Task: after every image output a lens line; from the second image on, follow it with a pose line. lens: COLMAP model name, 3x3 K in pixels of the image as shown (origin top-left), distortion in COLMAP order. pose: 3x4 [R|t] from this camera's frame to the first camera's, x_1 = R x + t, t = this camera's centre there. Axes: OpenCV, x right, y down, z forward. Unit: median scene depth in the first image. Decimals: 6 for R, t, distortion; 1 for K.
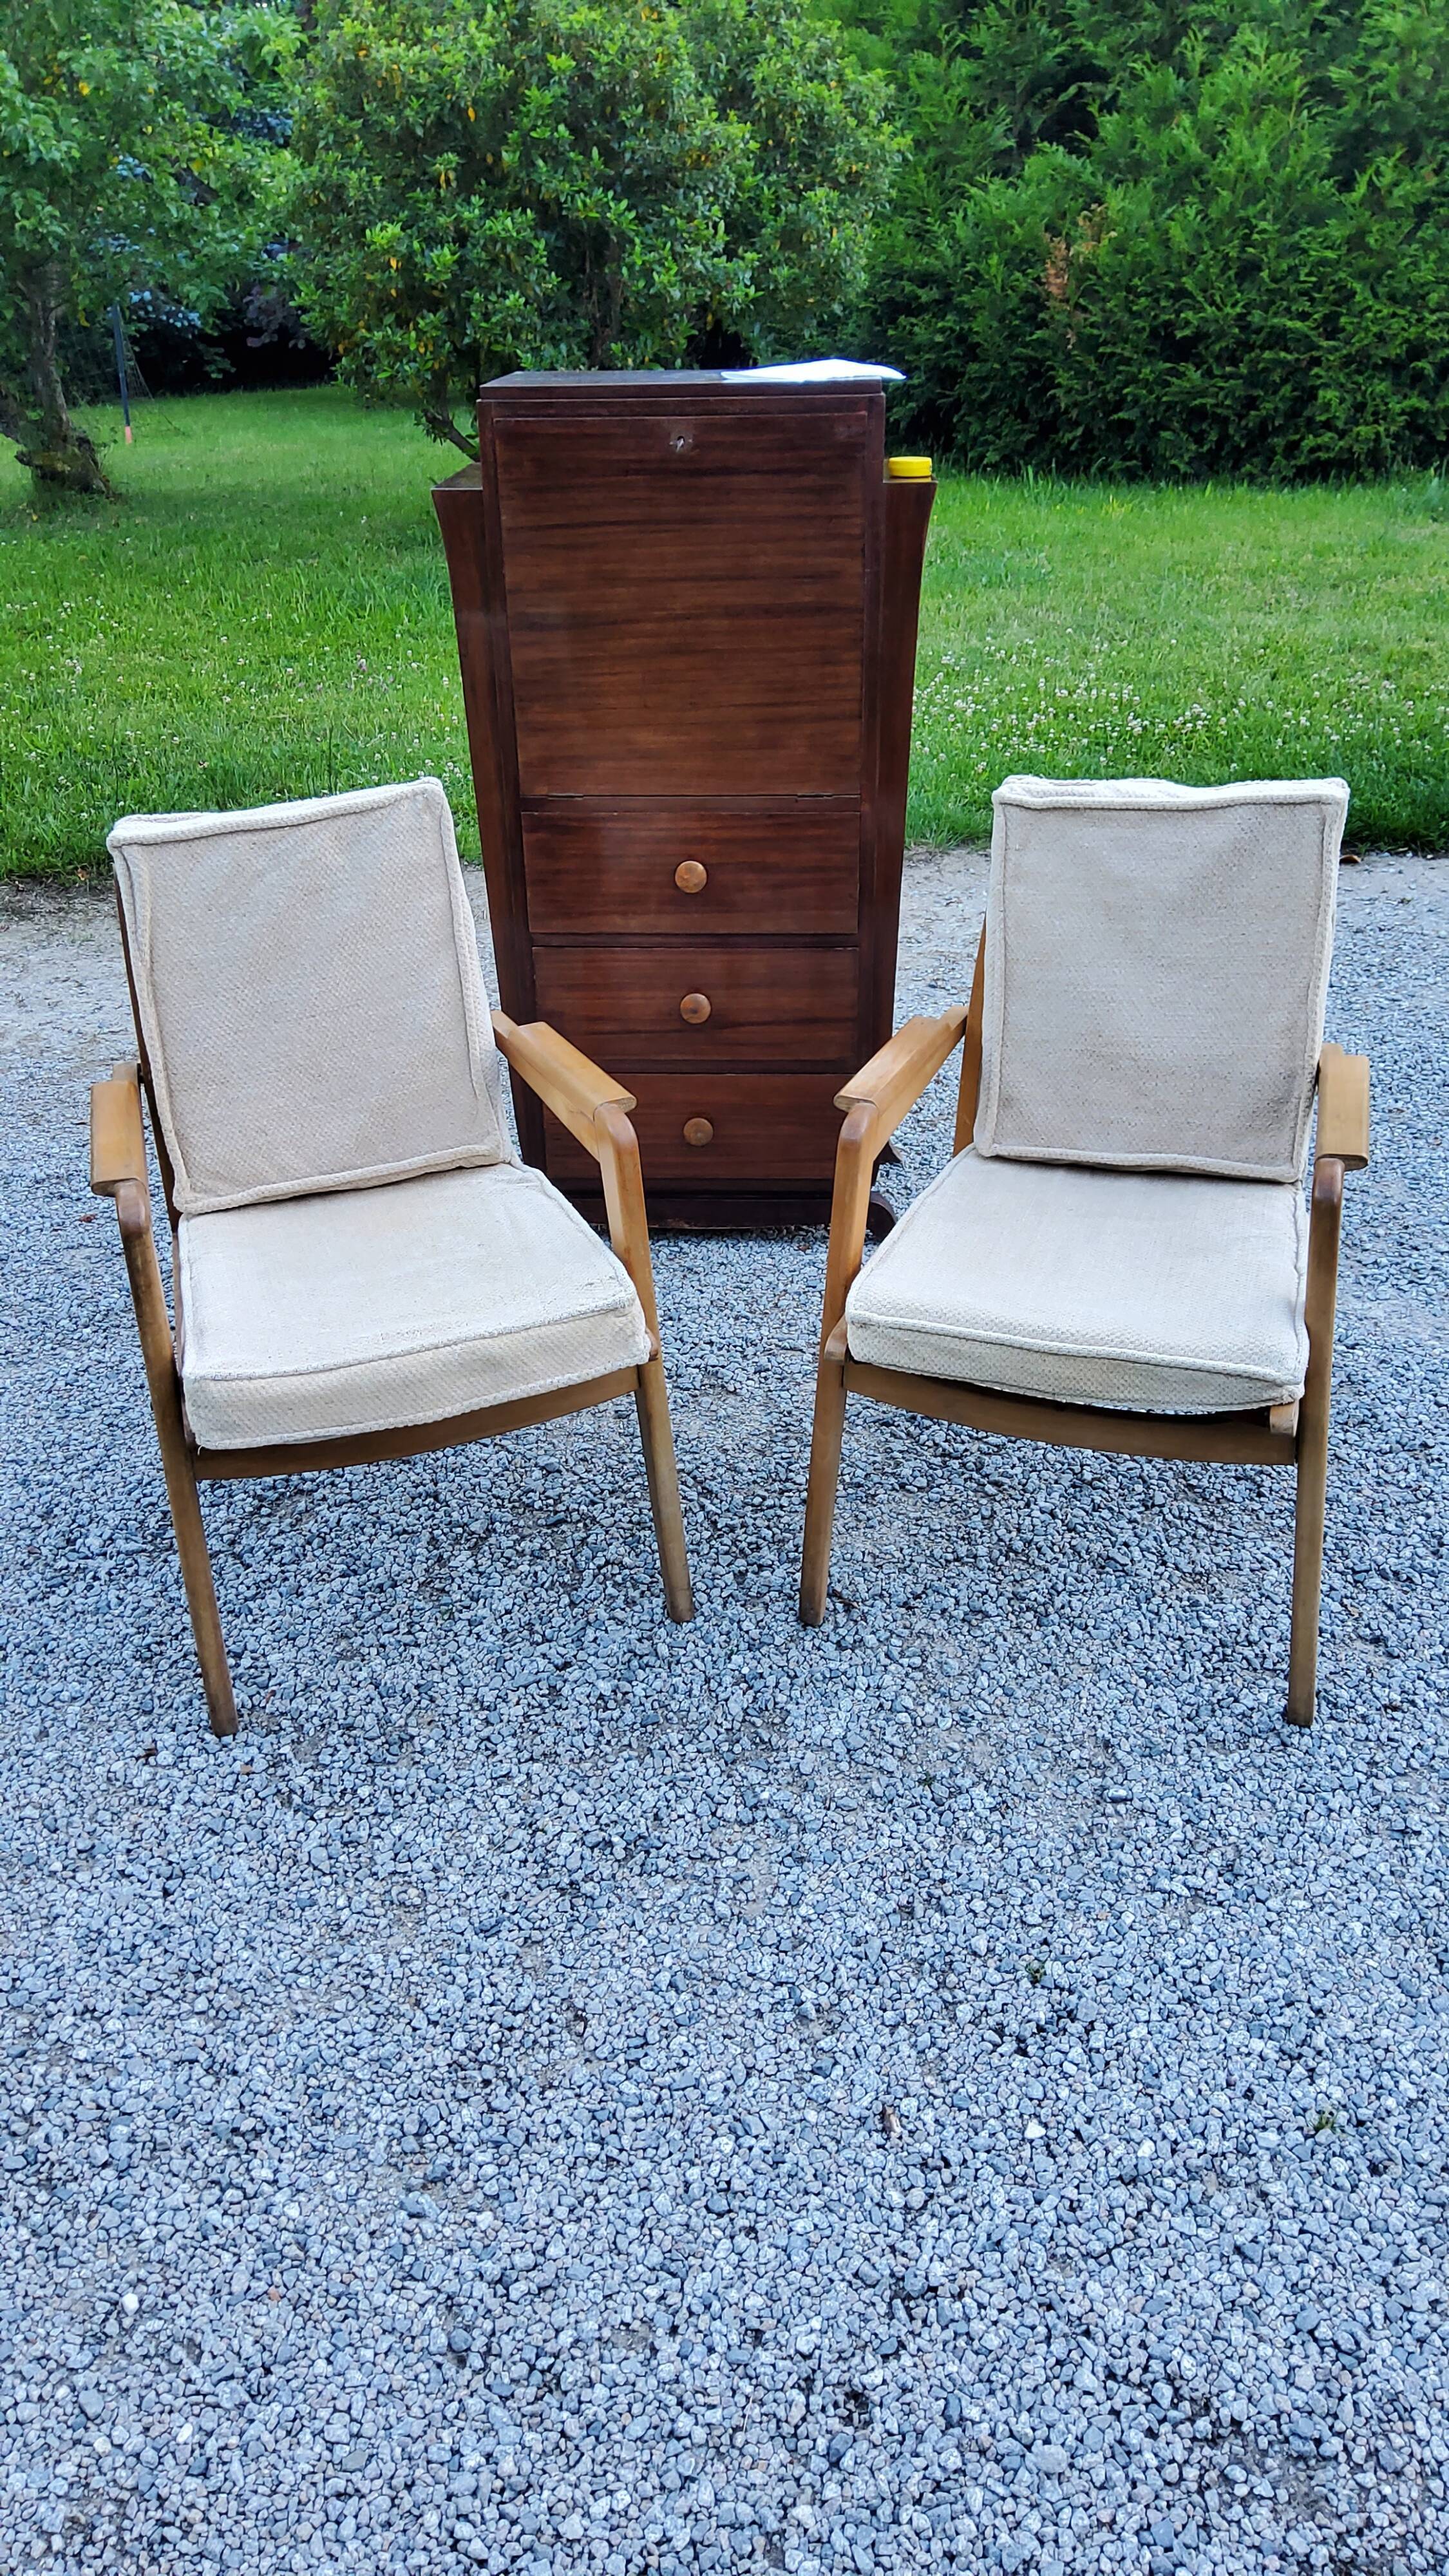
lens RADIAL K [[1926.2, 0, 732.9], [0, 1926.2, 1287.8], [0, 0, 1]] dist [0.097971, -0.166579]
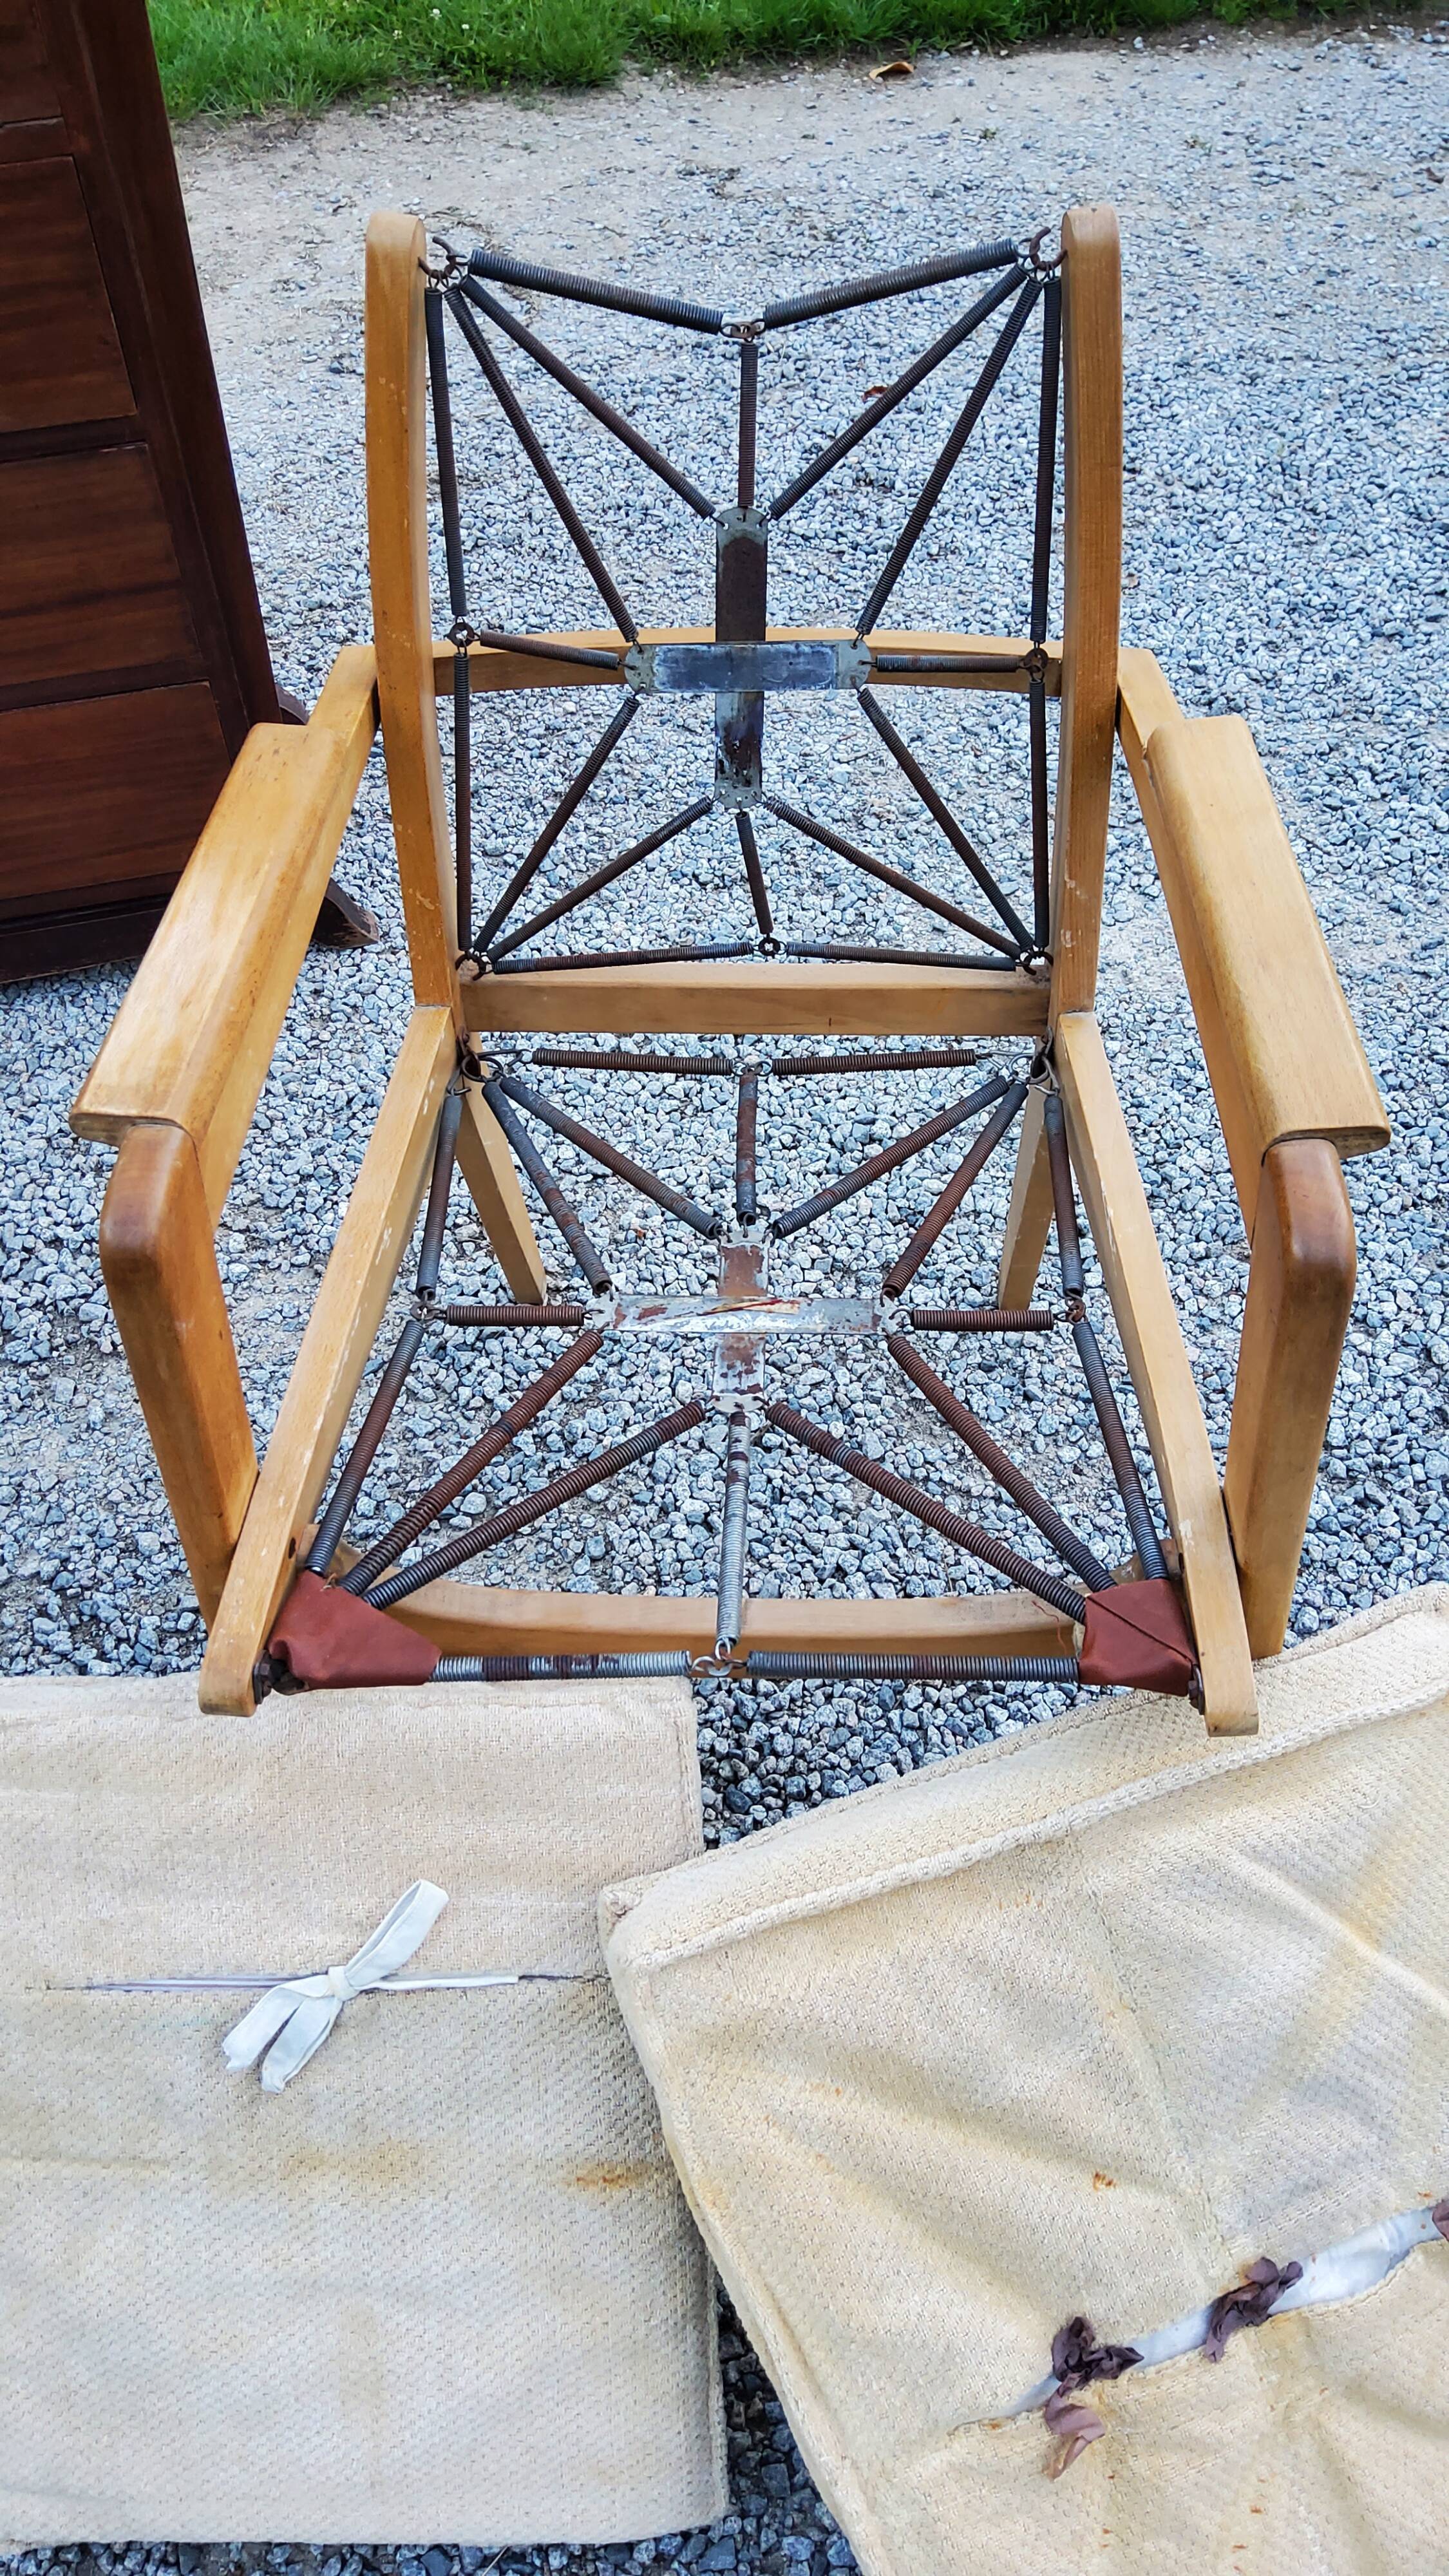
lens RADIAL K [[1926.2, 0, 732.9], [0, 1926.2, 1287.8], [0, 0, 1]] dist [0.097971, -0.166579]
pose [[0.959713, -0.217155, 0.178311, 0.096526], [0.142767, 0.923440, 0.356198, -0.174538], [-0.242009, -0.316391, 0.917240, 0.556046]]
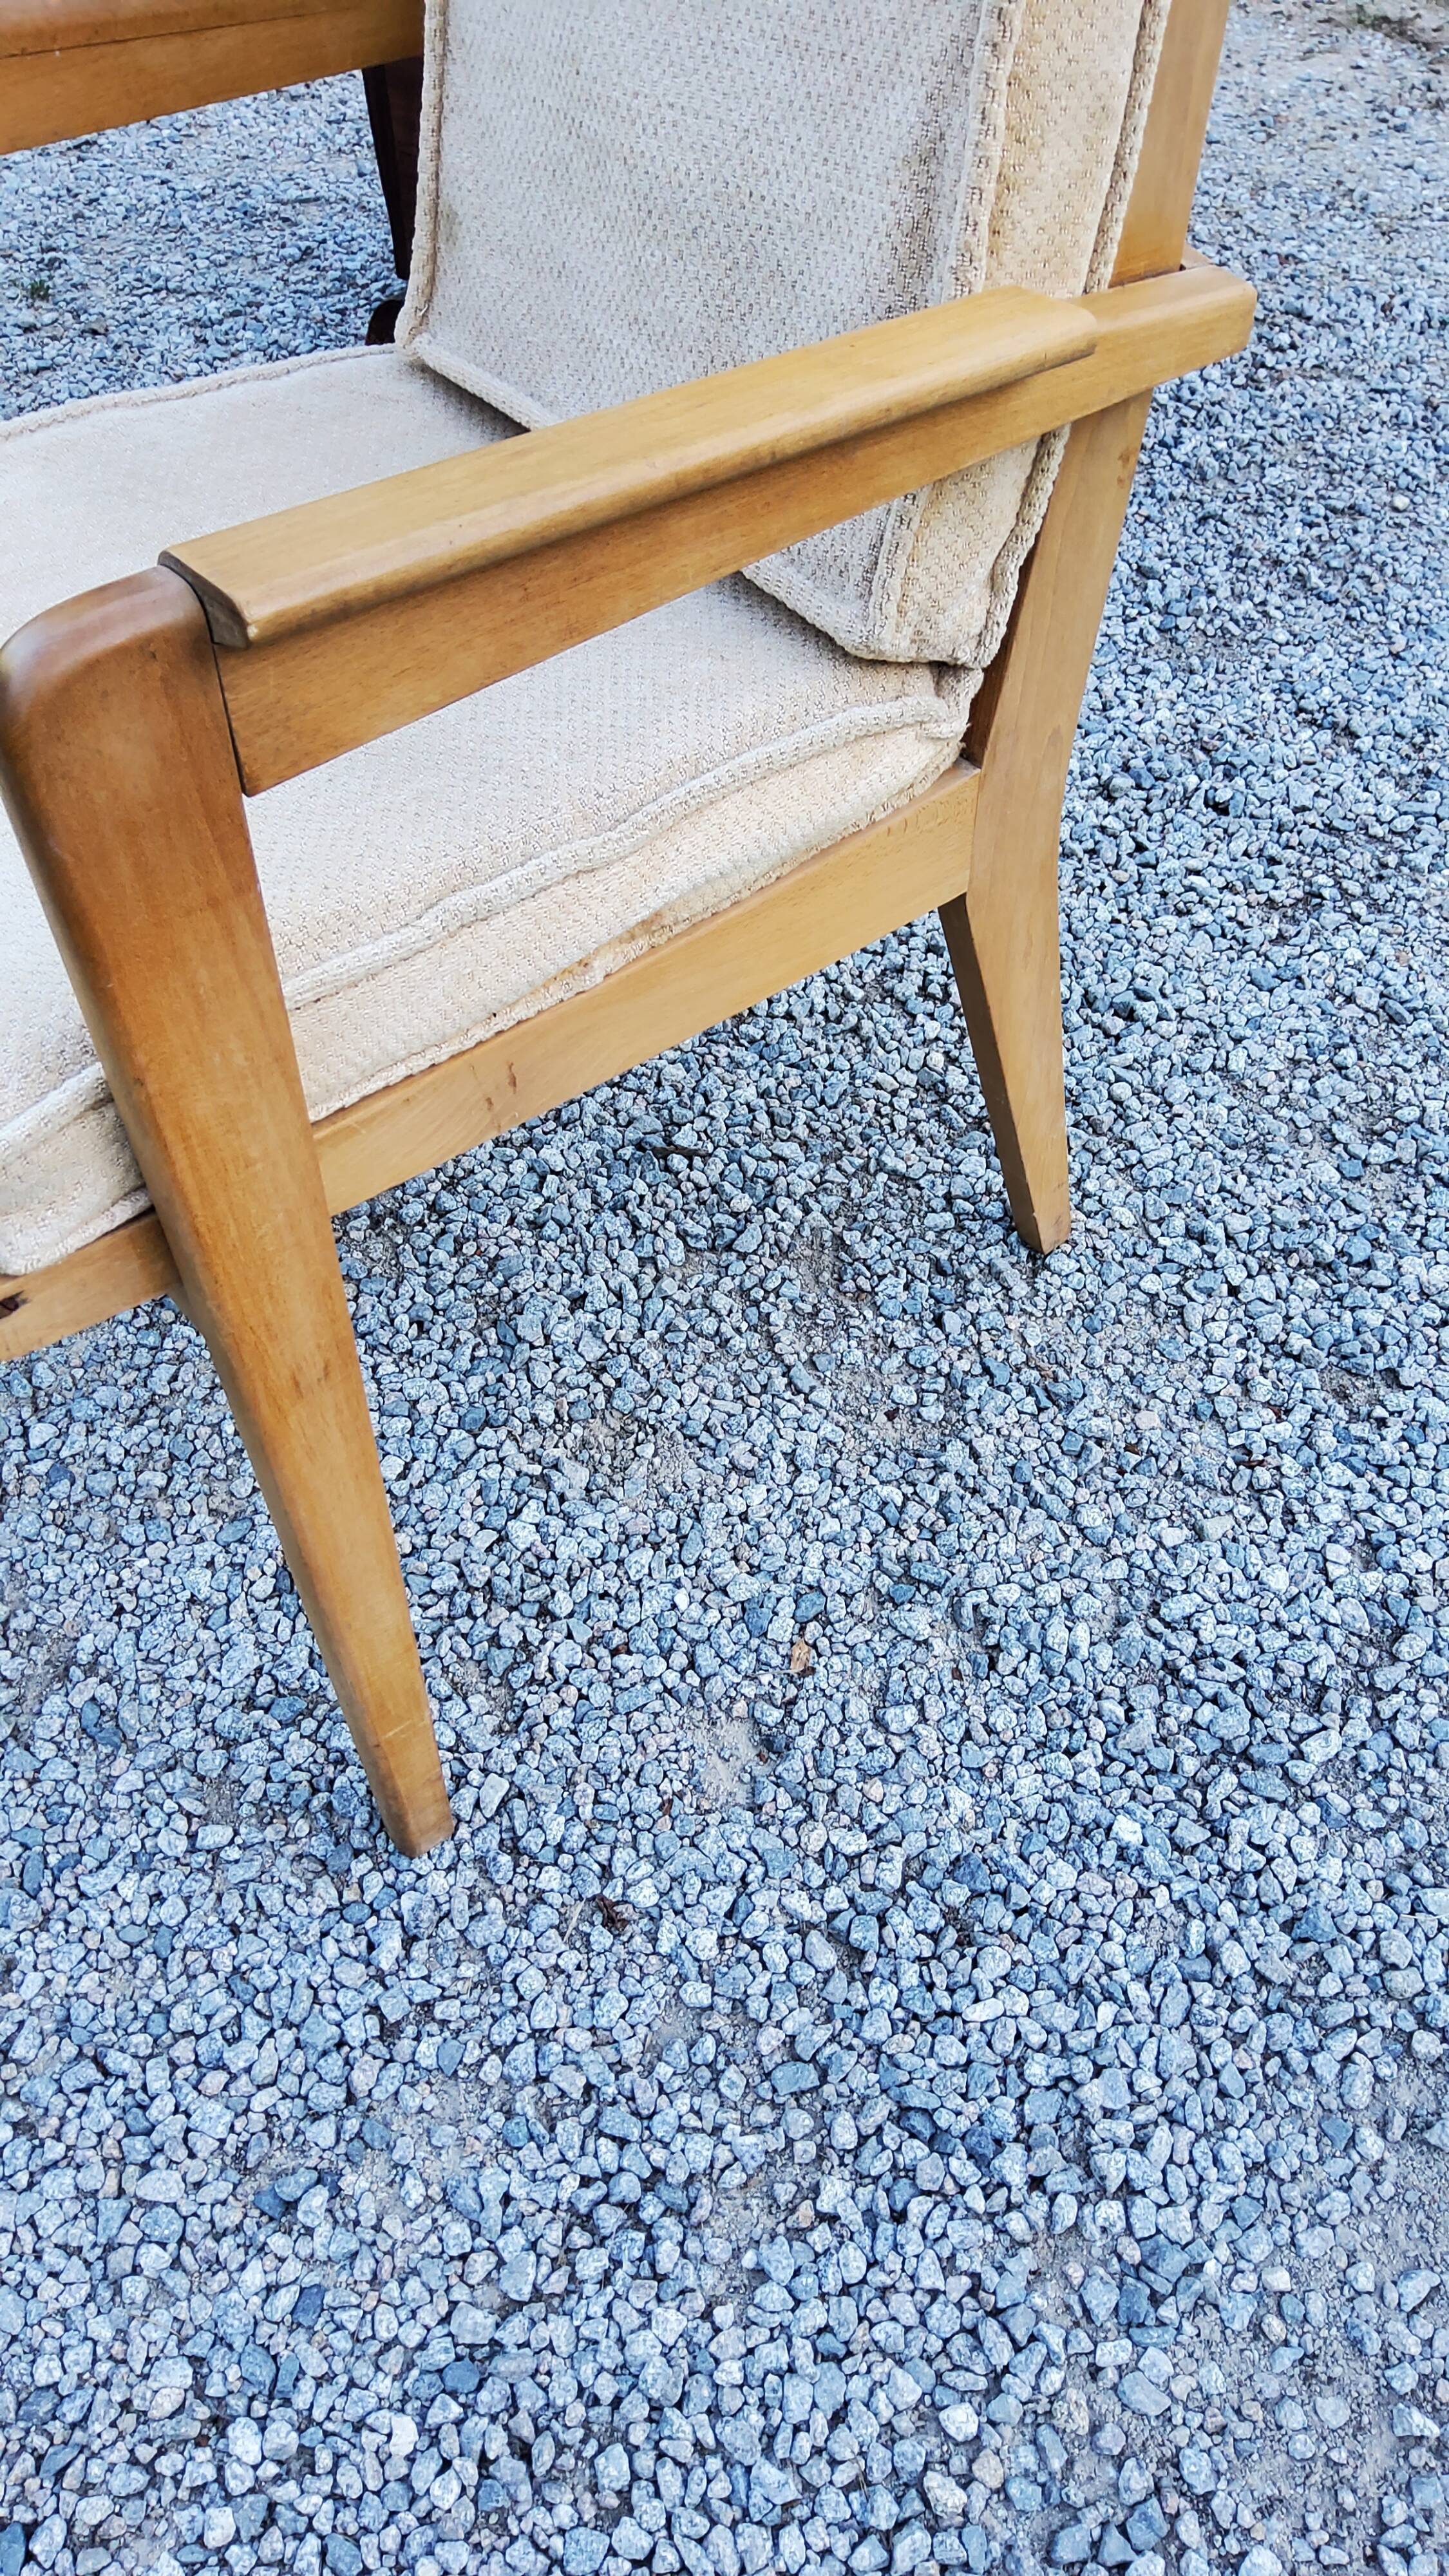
lens RADIAL K [[1912.7, 0, 729.4], [0, 1912.7, 1283.5], [0, 0, 1]] dist [0.141436, -0.268396]
pose [[0.831896, 0.436336, -0.342870, 0.444020], [-0.270645, 0.858411, 0.435754, -0.105546], [0.484459, -0.269706, 0.832201, 0.676865]]
